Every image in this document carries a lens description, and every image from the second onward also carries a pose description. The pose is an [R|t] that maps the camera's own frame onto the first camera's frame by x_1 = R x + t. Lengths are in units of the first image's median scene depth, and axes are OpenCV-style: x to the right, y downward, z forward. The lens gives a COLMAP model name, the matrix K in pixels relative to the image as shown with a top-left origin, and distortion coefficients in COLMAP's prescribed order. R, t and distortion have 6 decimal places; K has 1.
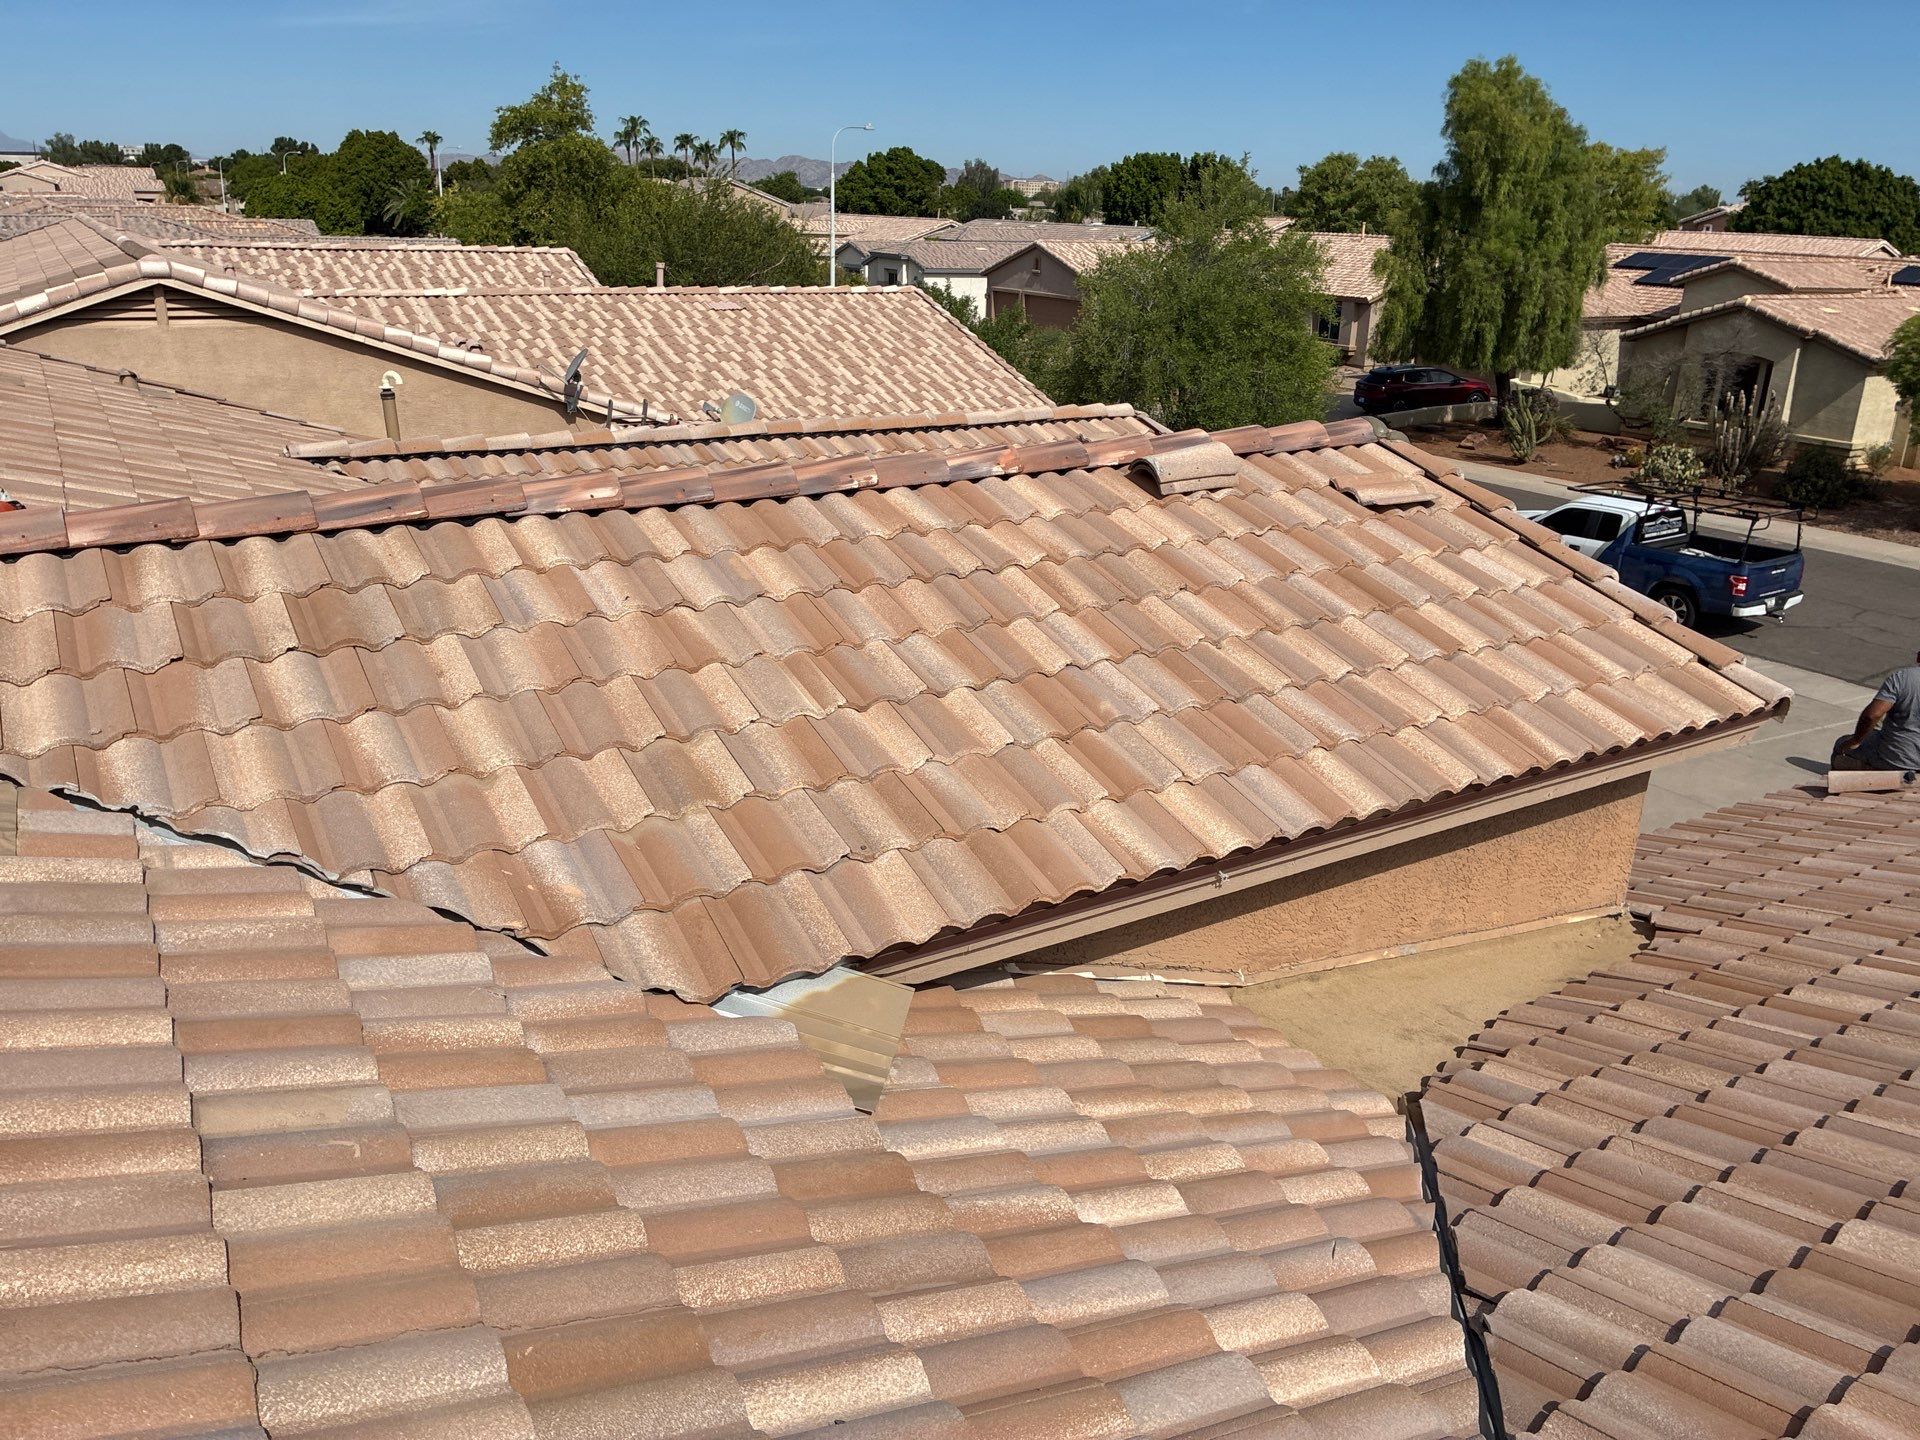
lens RADIAL K [[1454.6, 0, 974.7], [0, 1454.6, 719.8], [0, 0, 1]] dist [0.047021, -0.055130]
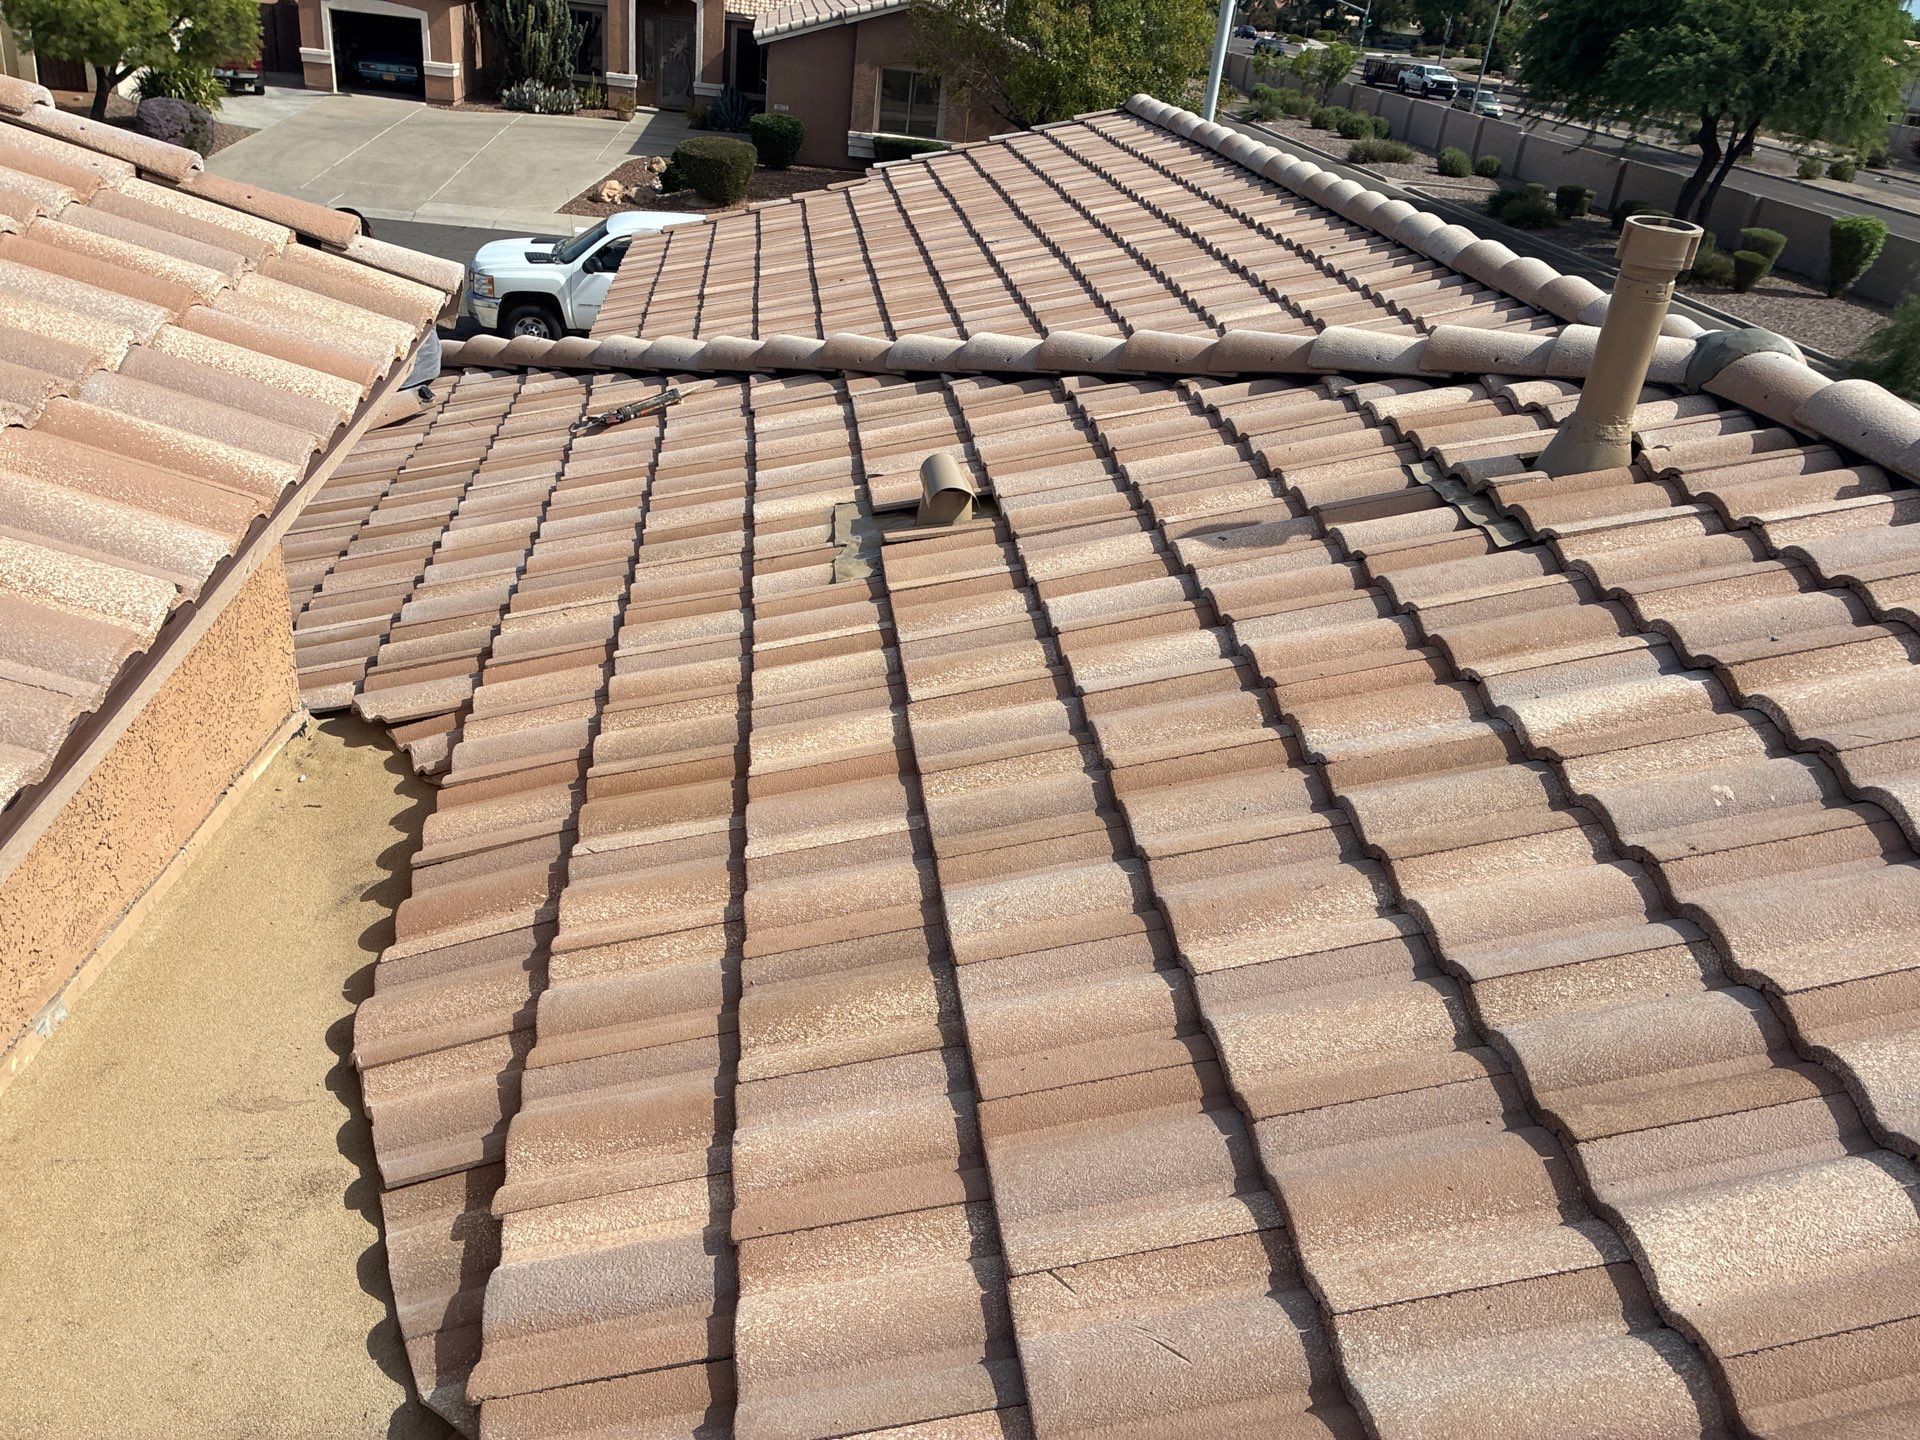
lens RADIAL K [[1454.6, 0, 941.6], [0, 1454.6, 708.3], [0, 0, 1]] dist [0.047021, -0.055130]
pose [[0.438280, -0.394571, 0.807604, 0.092688], [0.210440, 0.918570, 0.334582, -0.012548], [-0.873857, 0.023311, 0.485624, 0.513242]]
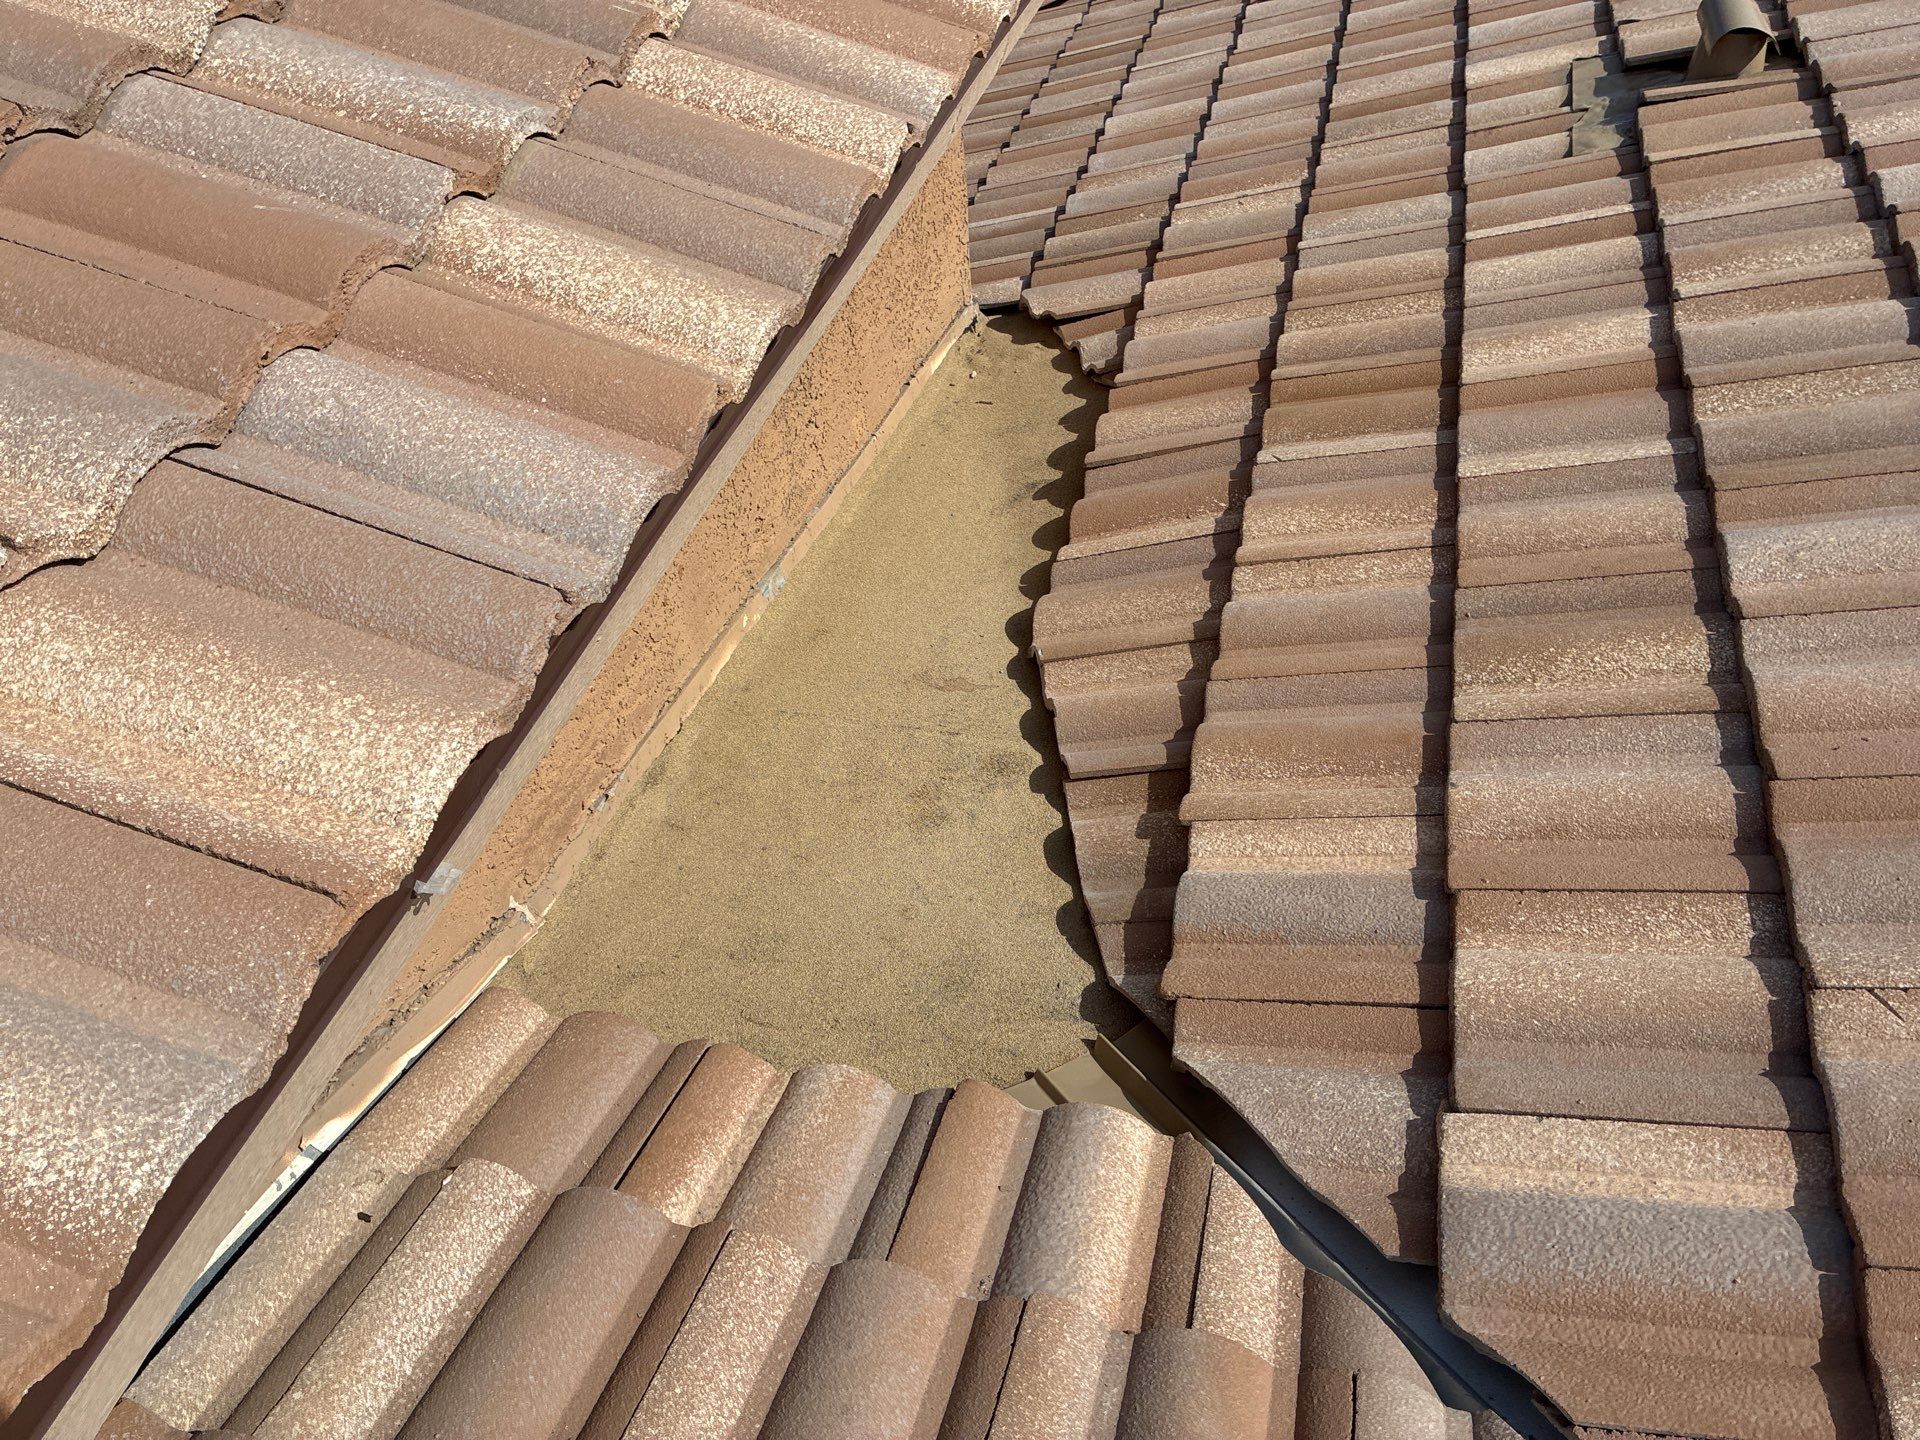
lens RADIAL K [[1454.6, 0, 953.5], [0, 1454.6, 715.5], [0, 0, 1]] dist [0.047021, -0.055130]
pose [[0.726119, -0.506305, 0.465195, 0.096733], [0.295105, 0.840583, 0.454239, 0.002036], [-0.621018, -0.192550, 0.759777, 0.555920]]
